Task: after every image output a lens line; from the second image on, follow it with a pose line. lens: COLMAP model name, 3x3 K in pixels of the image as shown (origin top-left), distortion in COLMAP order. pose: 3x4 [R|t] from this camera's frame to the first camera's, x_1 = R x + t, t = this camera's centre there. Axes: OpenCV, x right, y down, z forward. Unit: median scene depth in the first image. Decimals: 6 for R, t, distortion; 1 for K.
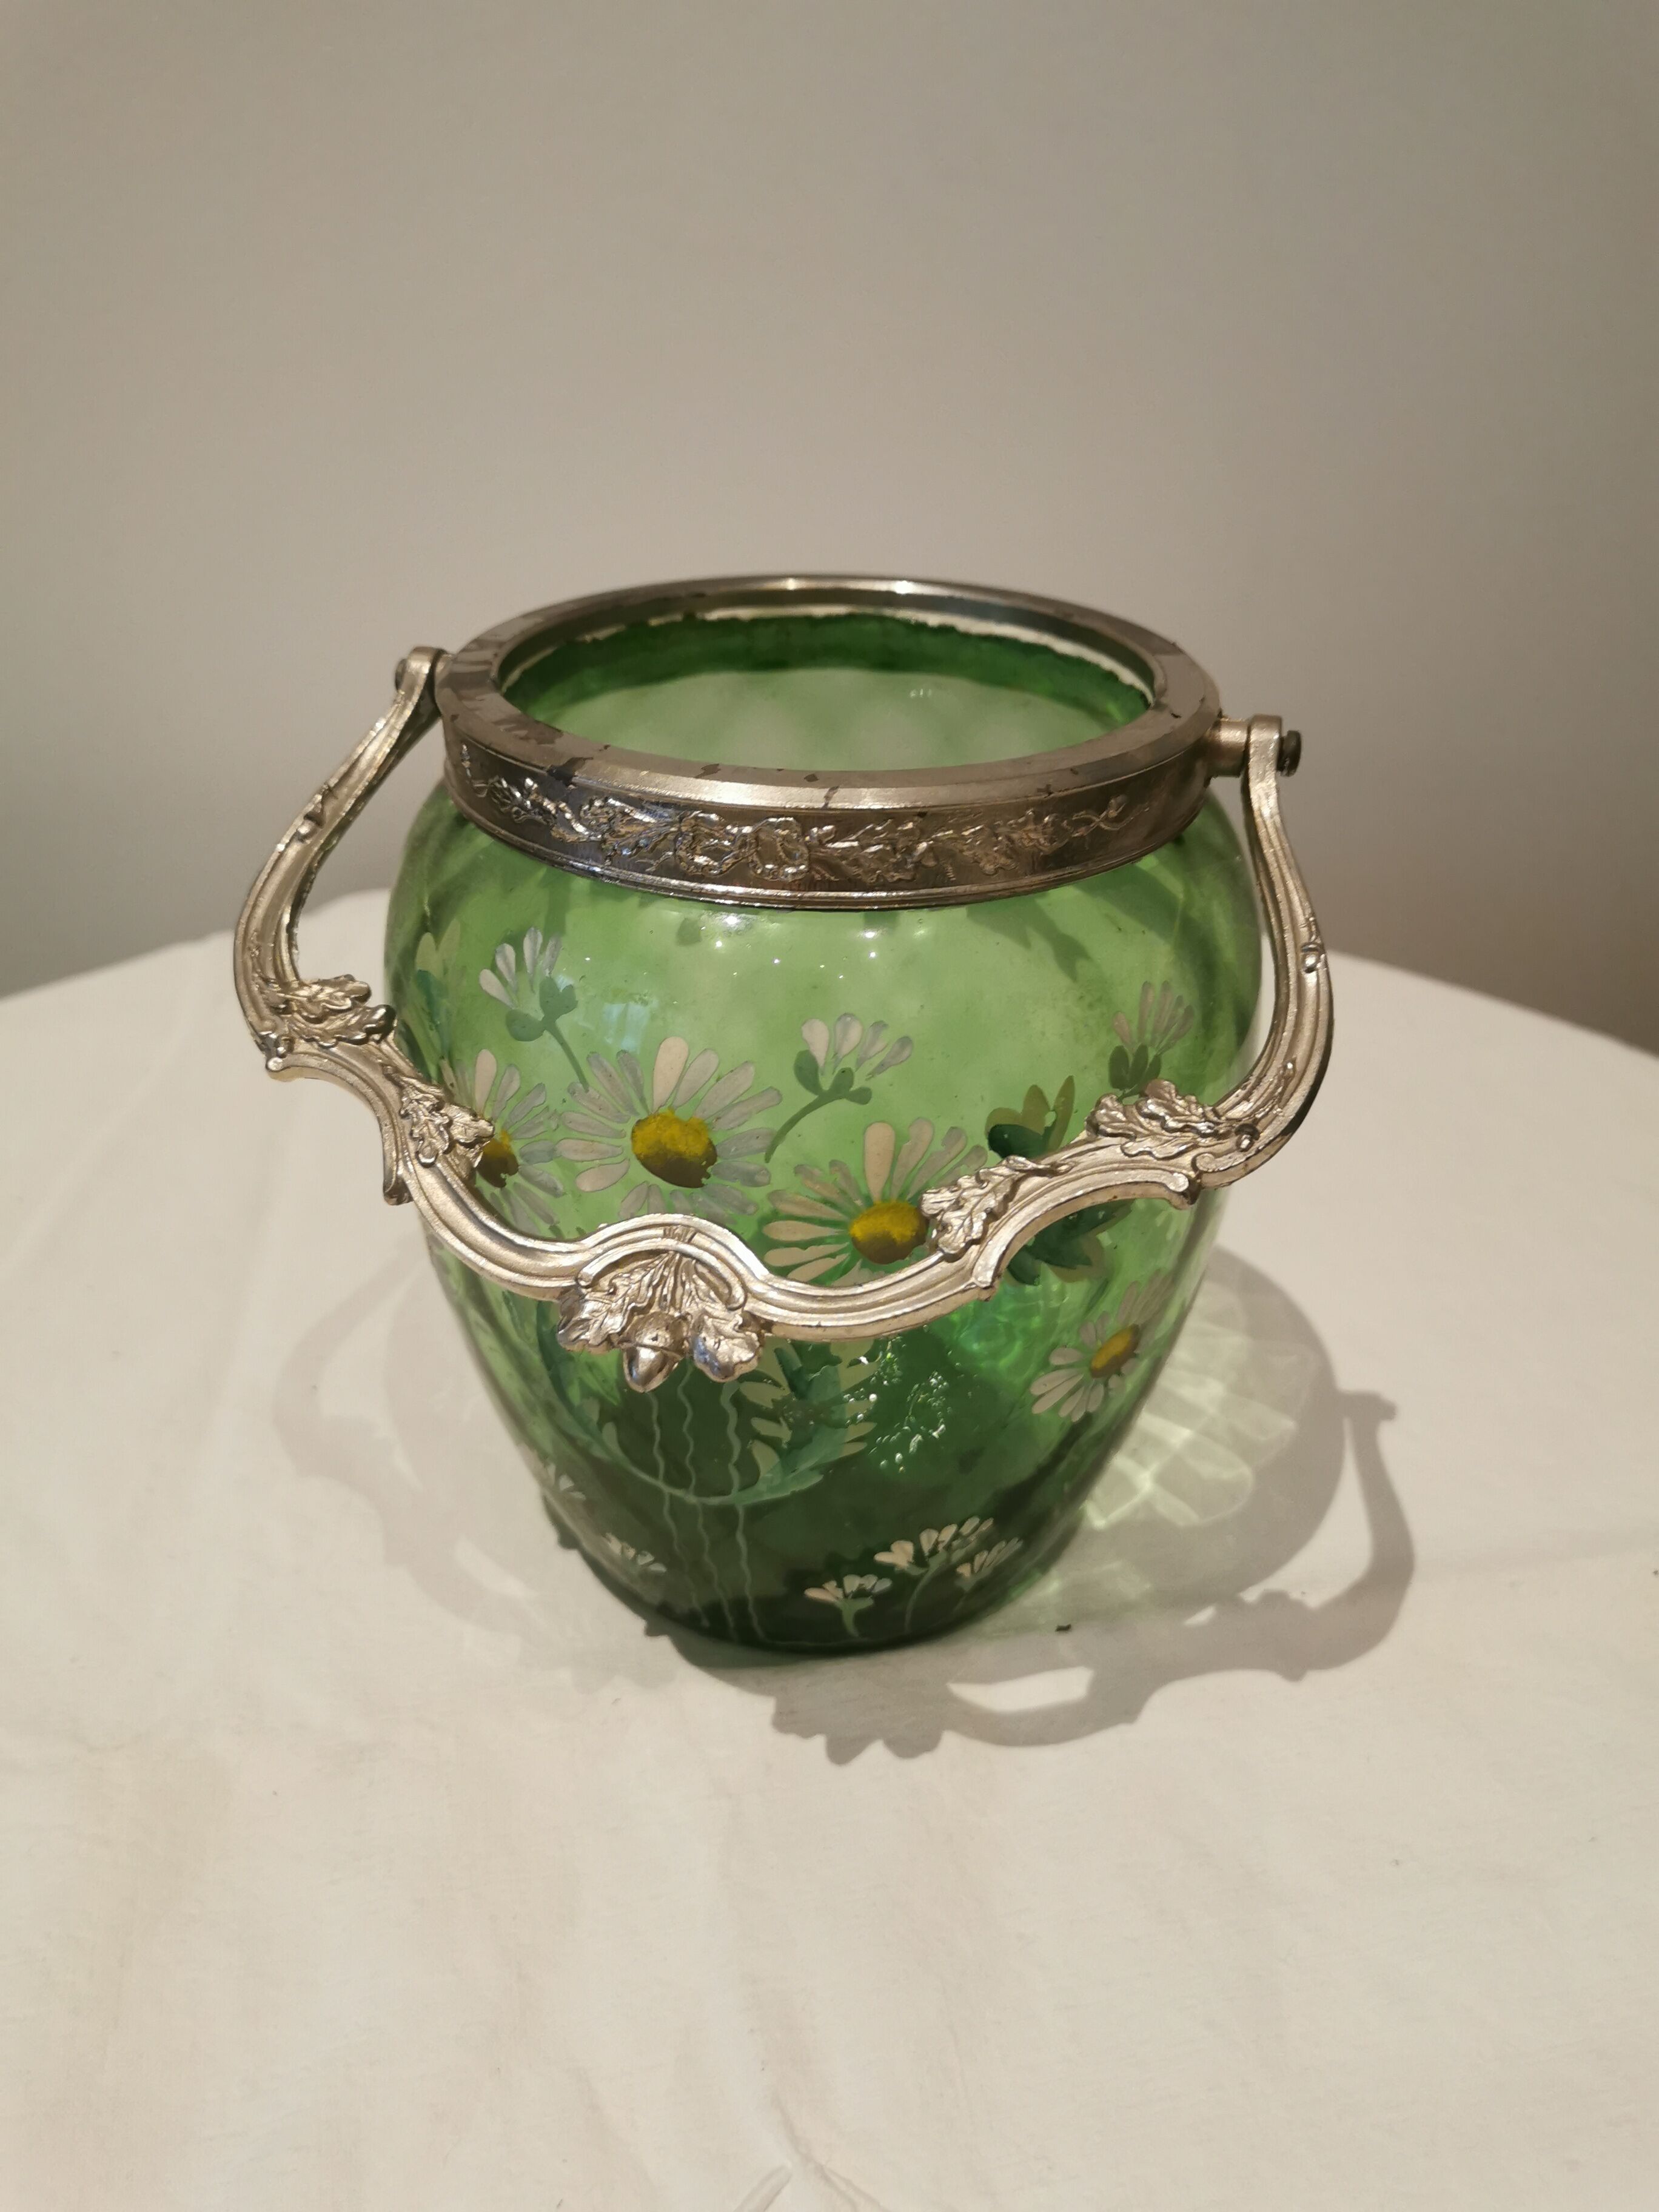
lens RADIAL K [[1718.1, 0, 828.9], [0, 1718.1, 1145.7], [0, 0, 1]] dist [0.013874, -0.003426]
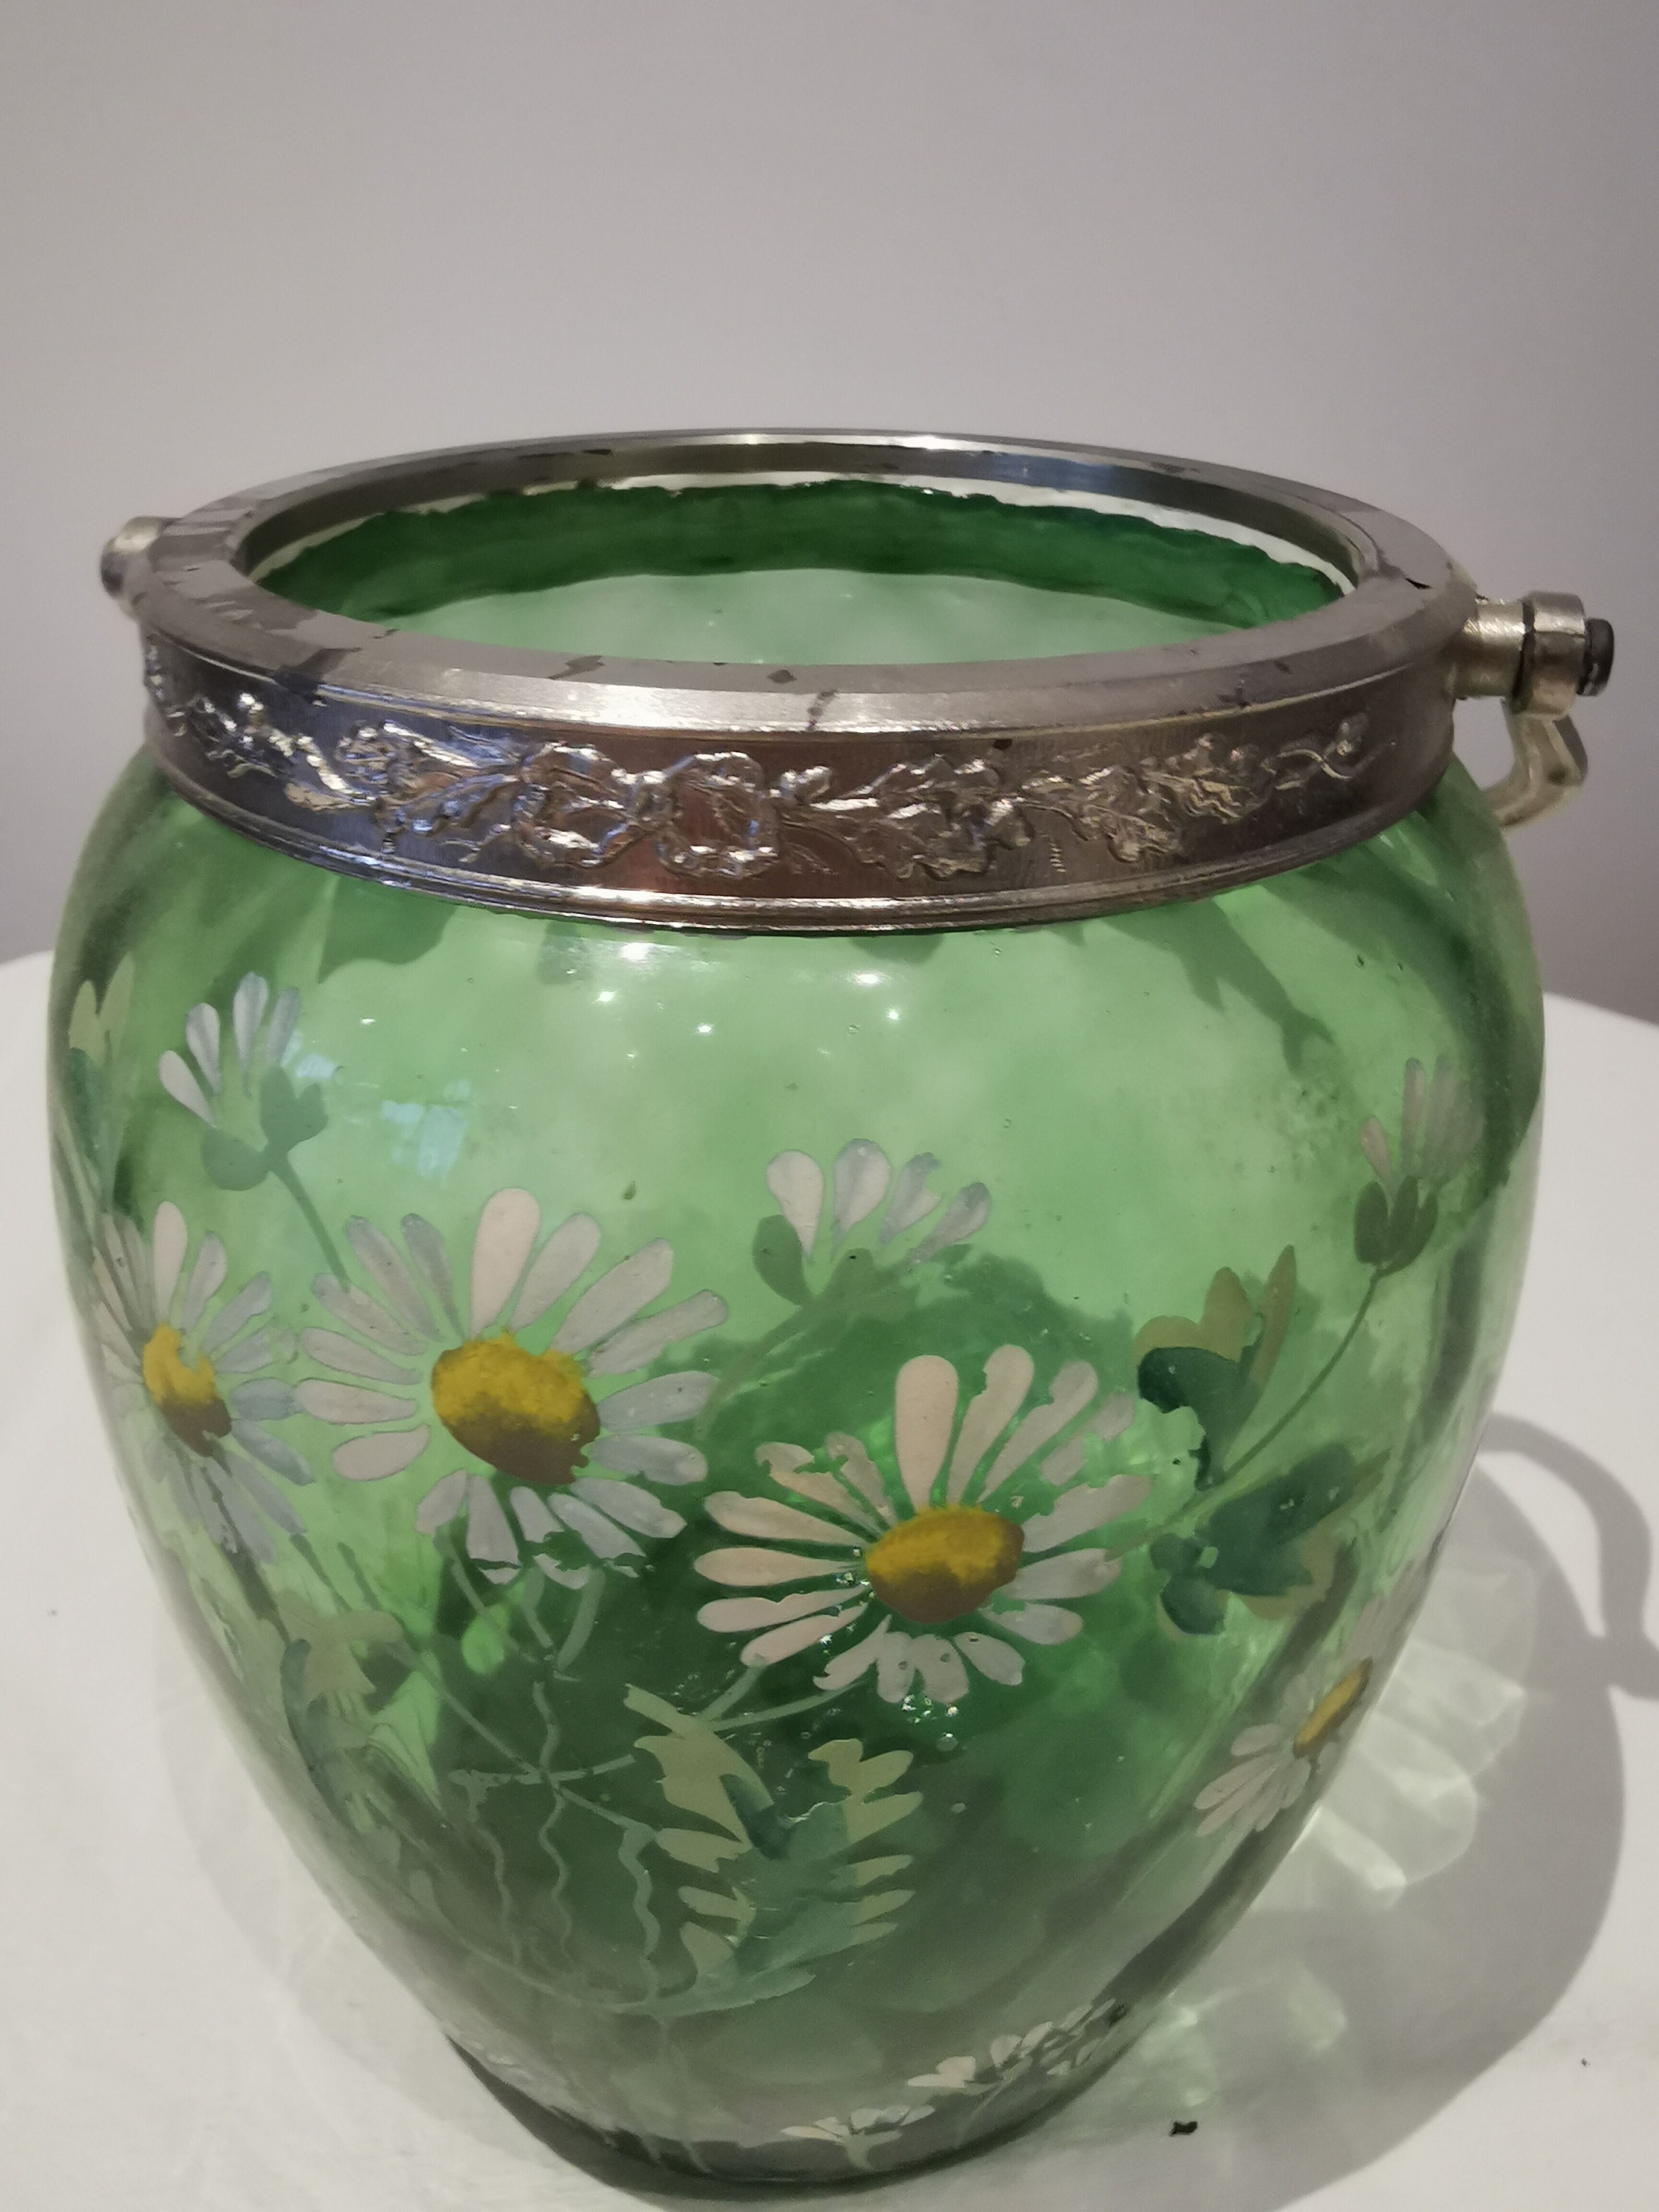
lens RADIAL K [[1766.9, 0, 817.4], [0, 1766.9, 958.2], [0, 0, 1]] dist [-0.005785, -0.000269]
pose [[0.999804, -0.011955, 0.015805, -0.008335], [0.013684, 0.993361, -0.114226, -0.067718], [-0.014334, 0.114420, 0.993329, 0.464244]]
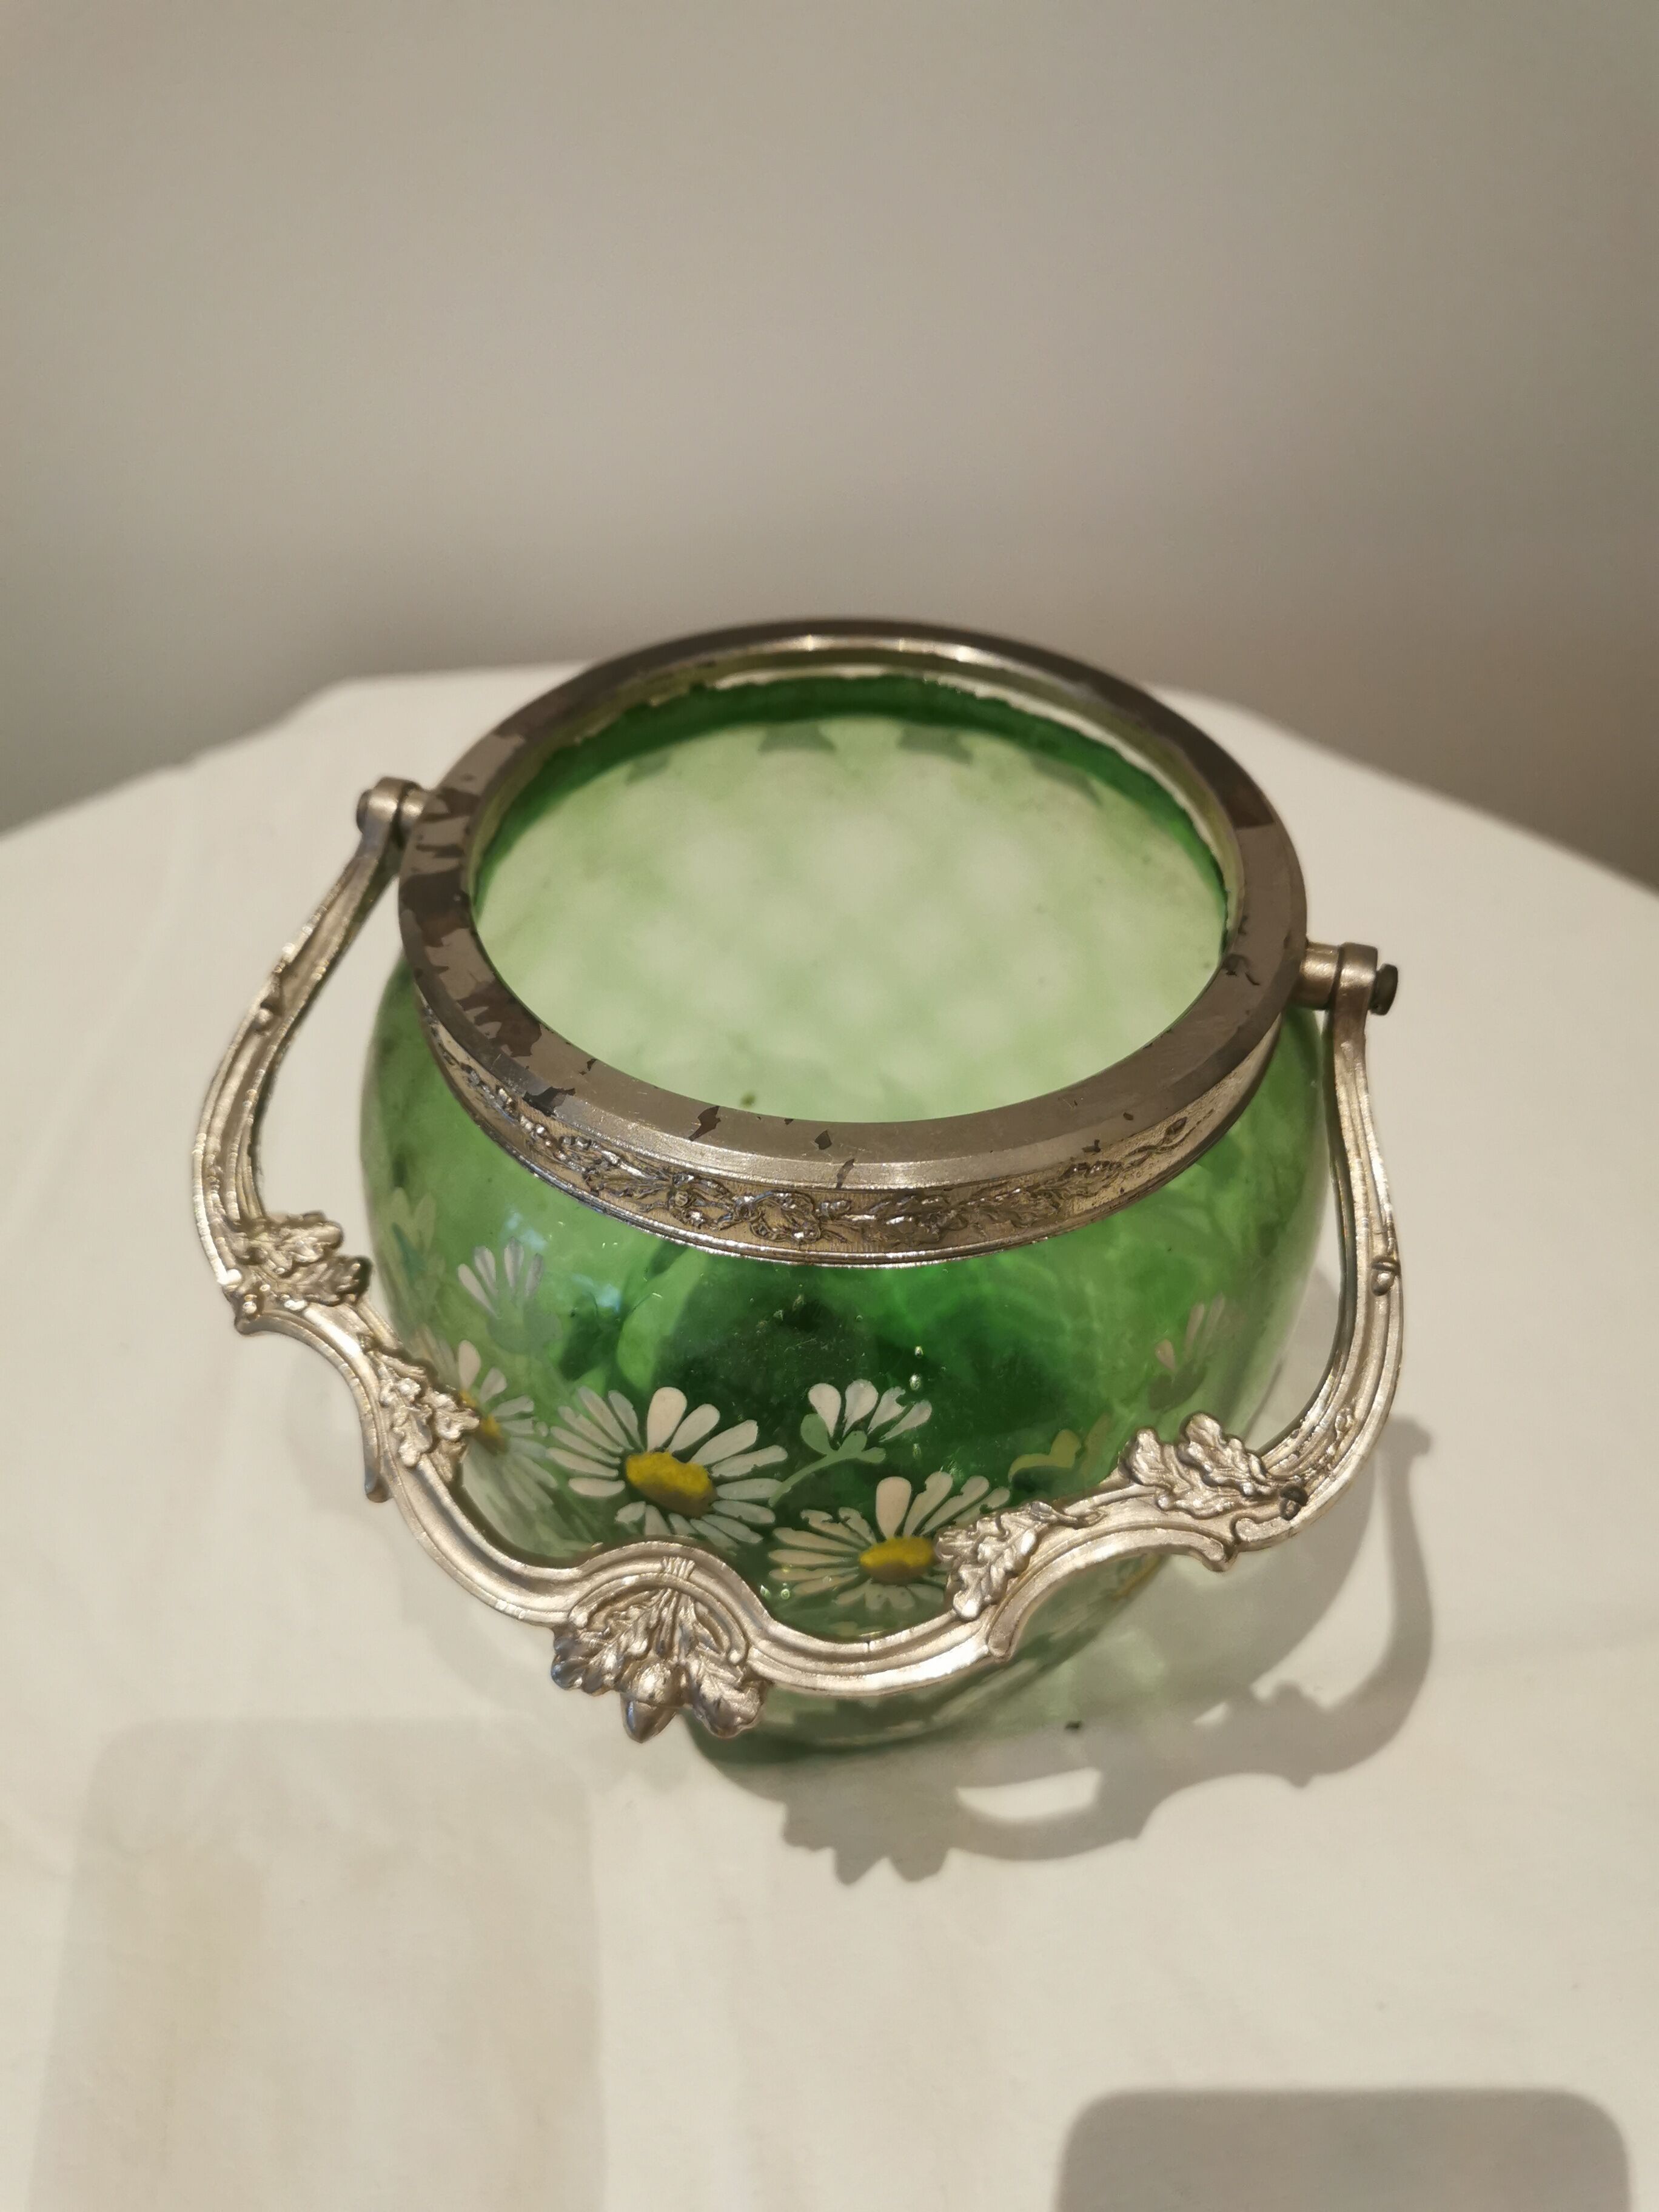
lens RADIAL K [[1716.6, 0, 829.5], [0, 1716.6, 1106.0], [0, 0, 1]] dist [-0.002591, 0.000569]
pose [[0.999464, 0.022204, -0.024050, 0.012577], [-0.015211, 0.965650, 0.259400, -0.429241], [0.028984, -0.258895, 0.965471, 0.159555]]
